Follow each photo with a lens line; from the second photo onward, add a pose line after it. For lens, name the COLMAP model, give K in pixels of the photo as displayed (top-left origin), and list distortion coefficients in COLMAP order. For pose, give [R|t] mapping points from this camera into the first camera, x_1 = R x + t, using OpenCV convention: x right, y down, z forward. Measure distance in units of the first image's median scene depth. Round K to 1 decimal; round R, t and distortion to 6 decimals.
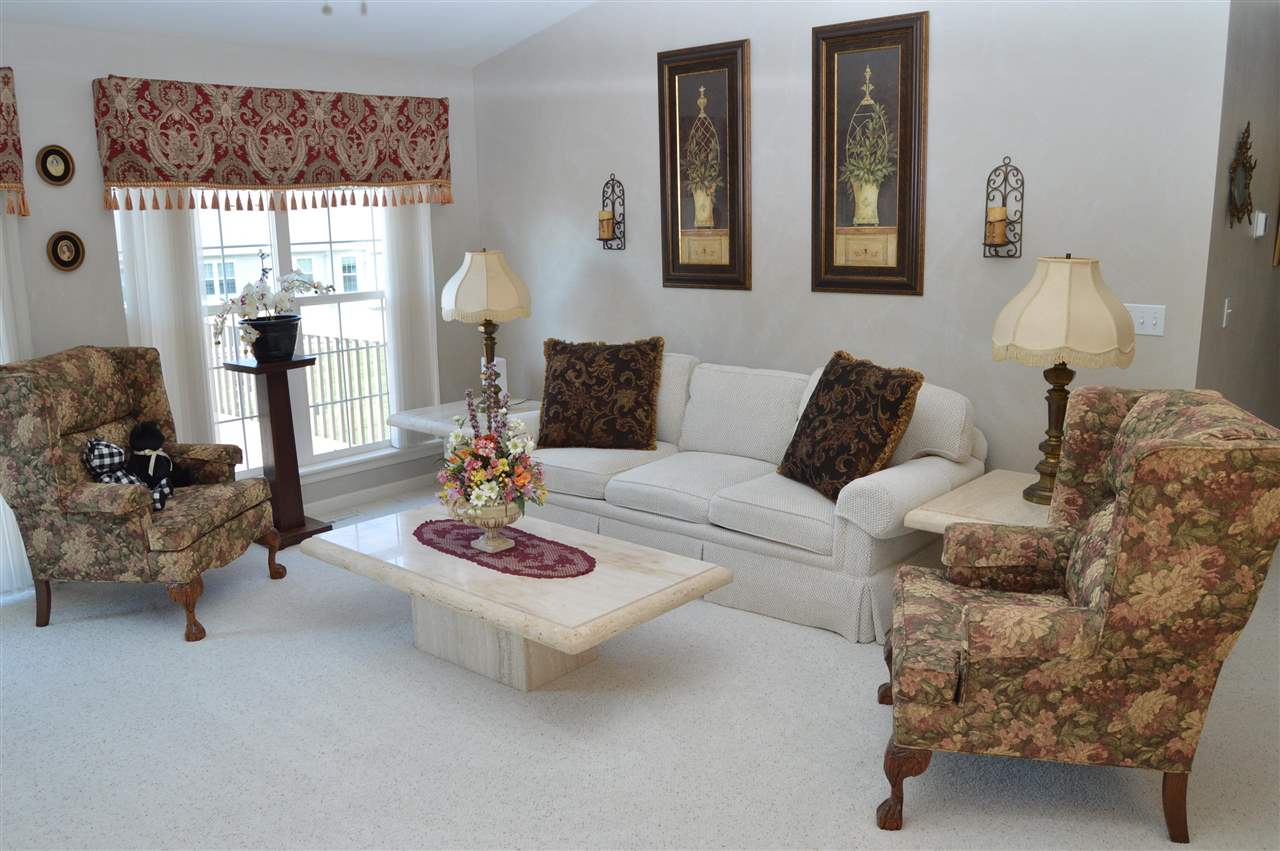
lens RADIAL K [[1025.1, 0, 639.0], [0, 1025.1, 440.9], [0, 0, 1]] dist [-0.100272, 0.048670]
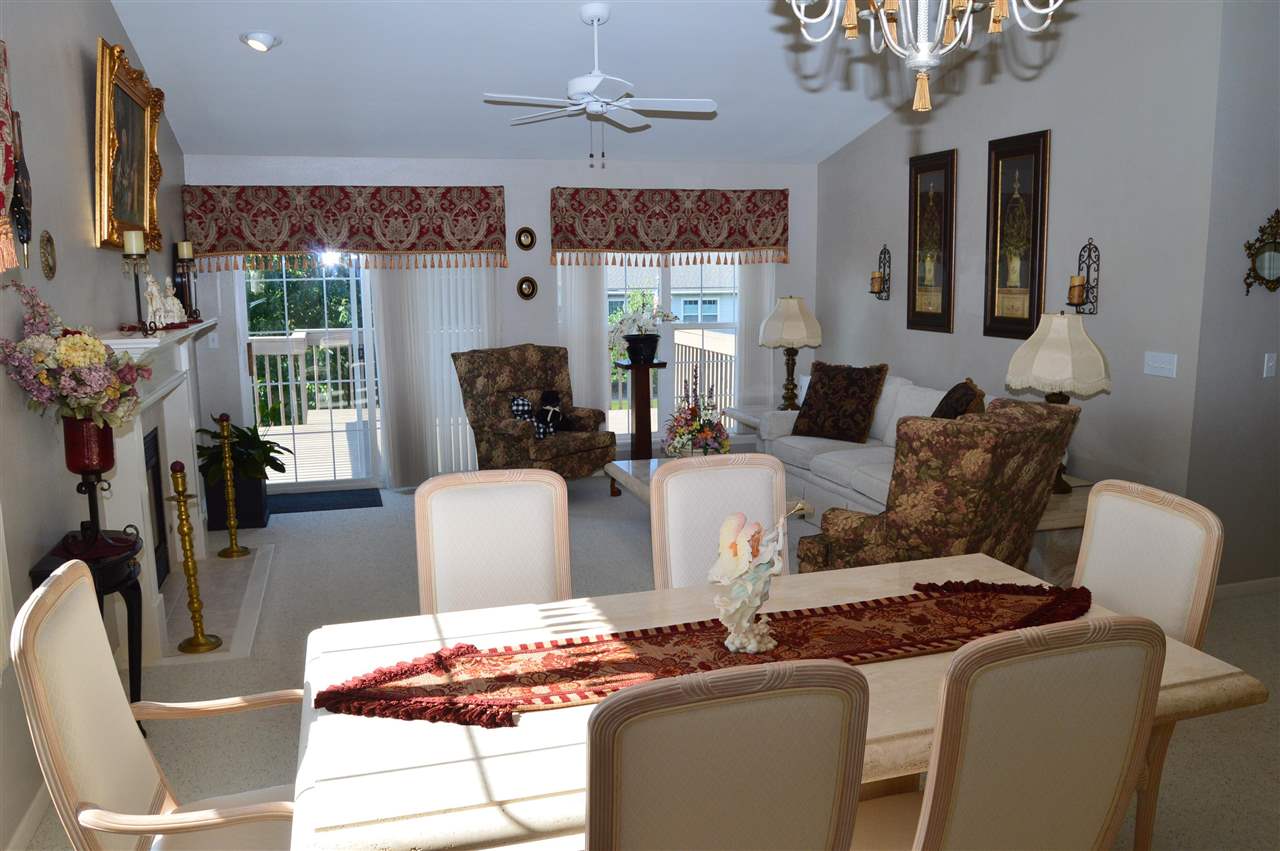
lens RADIAL K [[1025.1, 0, 639.0], [0, 1025.1, 440.9], [0, 0, 1]] dist [-0.100272, 0.048670]
pose [[0.842721, 0.101000, -0.528791, 0.503131], [-0.122670, 0.992430, -0.005939, 0.052552], [0.524188, 0.069872, 0.848731, -0.346538]]
